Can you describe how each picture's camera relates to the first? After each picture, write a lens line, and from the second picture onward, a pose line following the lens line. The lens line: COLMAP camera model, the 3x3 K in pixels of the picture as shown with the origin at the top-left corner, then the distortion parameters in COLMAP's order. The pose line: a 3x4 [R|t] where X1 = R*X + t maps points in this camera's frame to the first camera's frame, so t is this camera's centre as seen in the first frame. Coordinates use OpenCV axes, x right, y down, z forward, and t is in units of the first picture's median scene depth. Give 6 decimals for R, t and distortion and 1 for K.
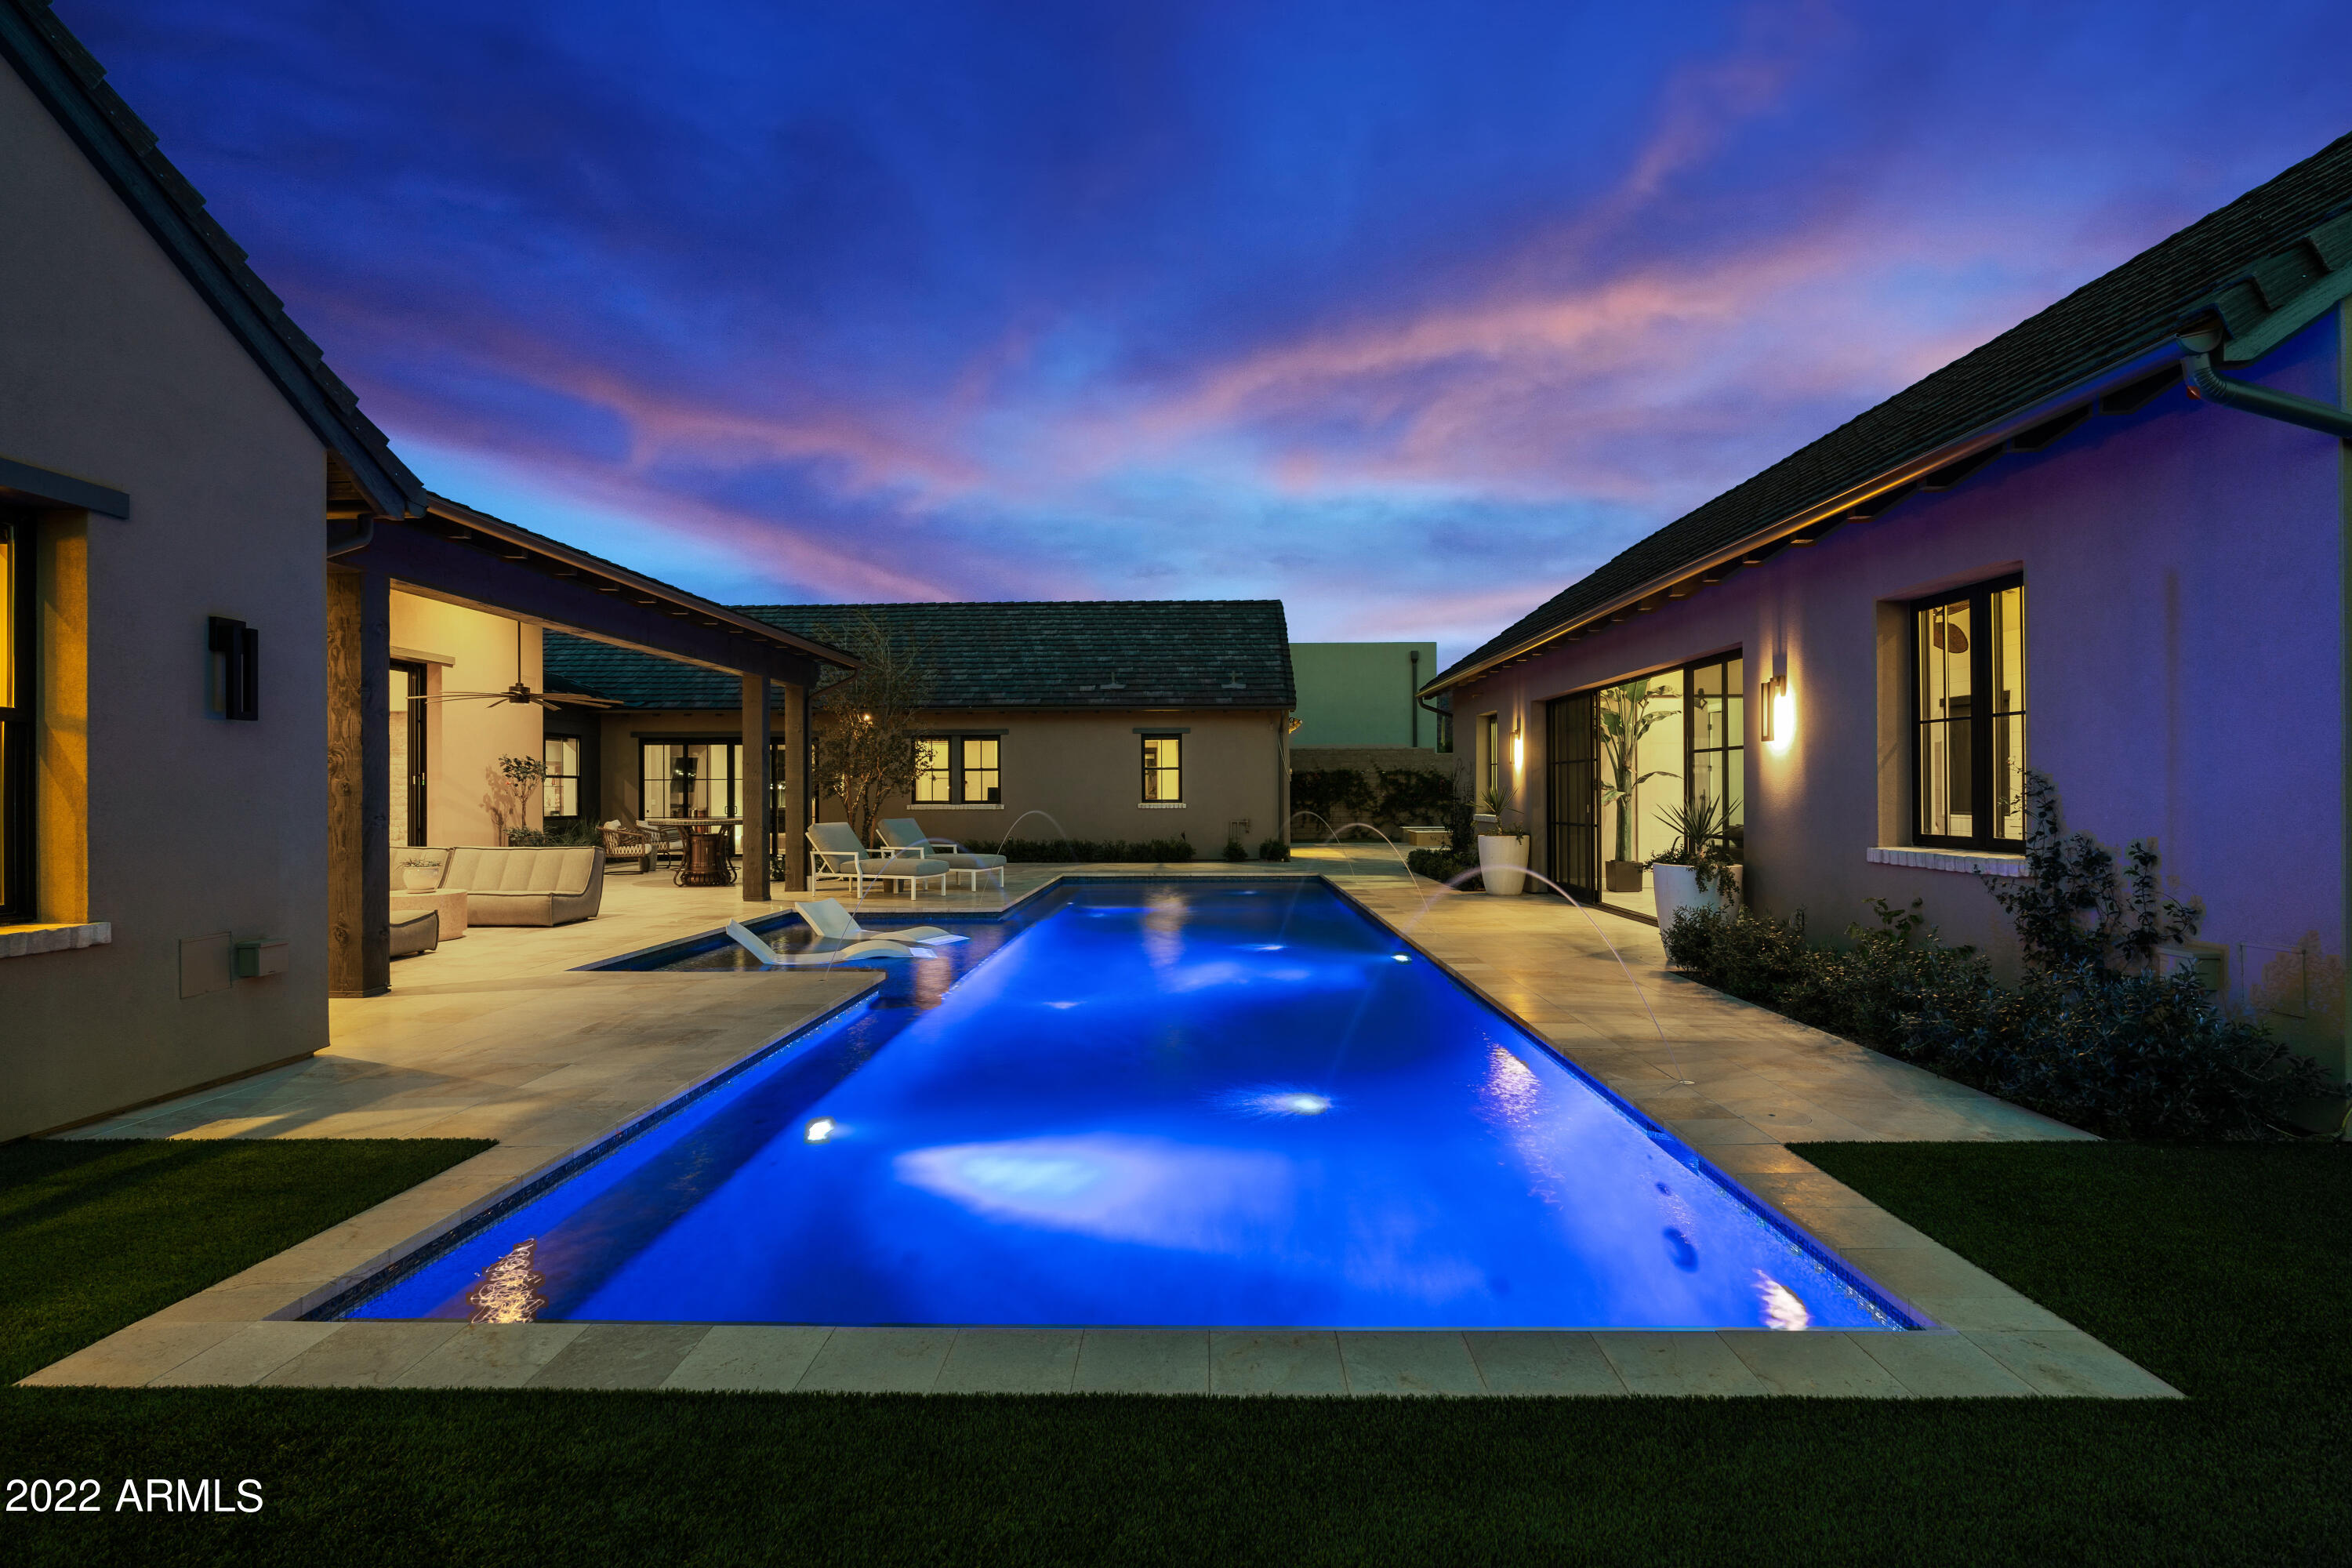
lens RADIAL K [[1111.9, 0, 1159.4], [0, 1111.9, 792.2], [0, 0, 1]] dist [-0.010605, 0.002694]
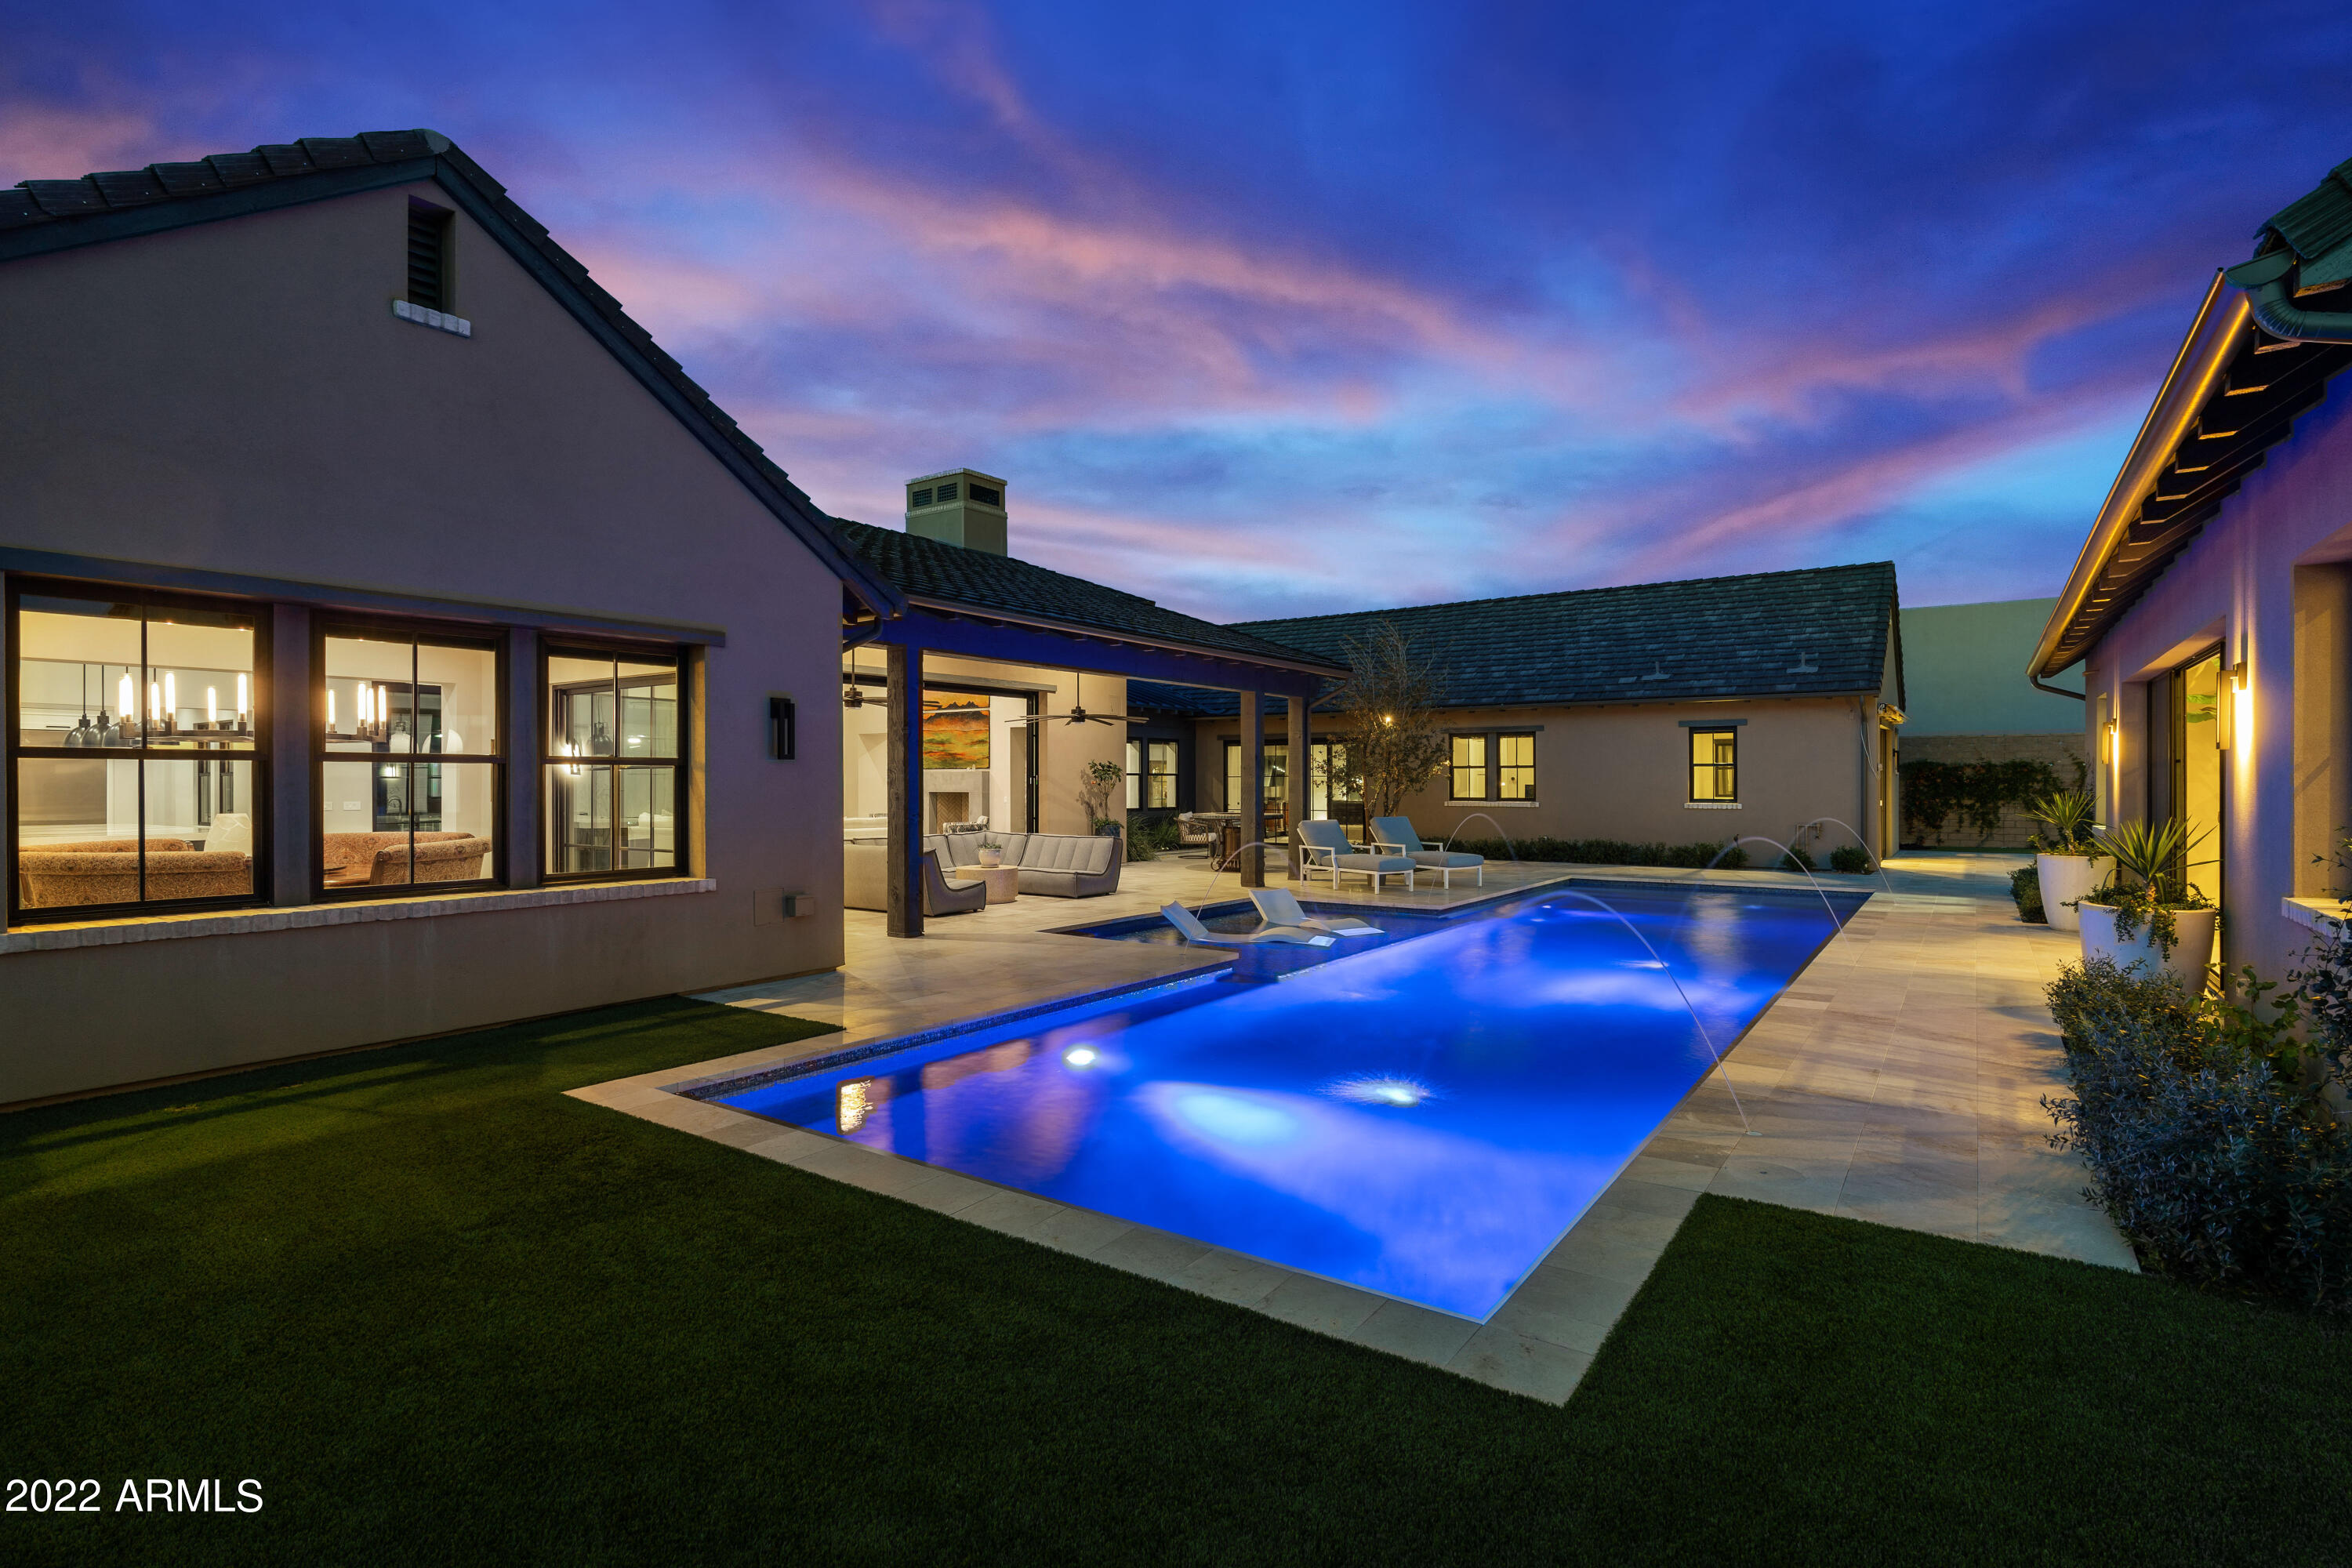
lens RADIAL K [[1111.9, 0, 1122.3], [0, 1111.9, 790.2], [0, 0, 1]] dist [-0.010605, 0.002694]
pose [[0.820833, 0.005361, -0.571143, 0.159836], [-0.000647, 0.999964, 0.008456, -0.010378], [0.571167, -0.006571, 0.820807, -0.020935]]
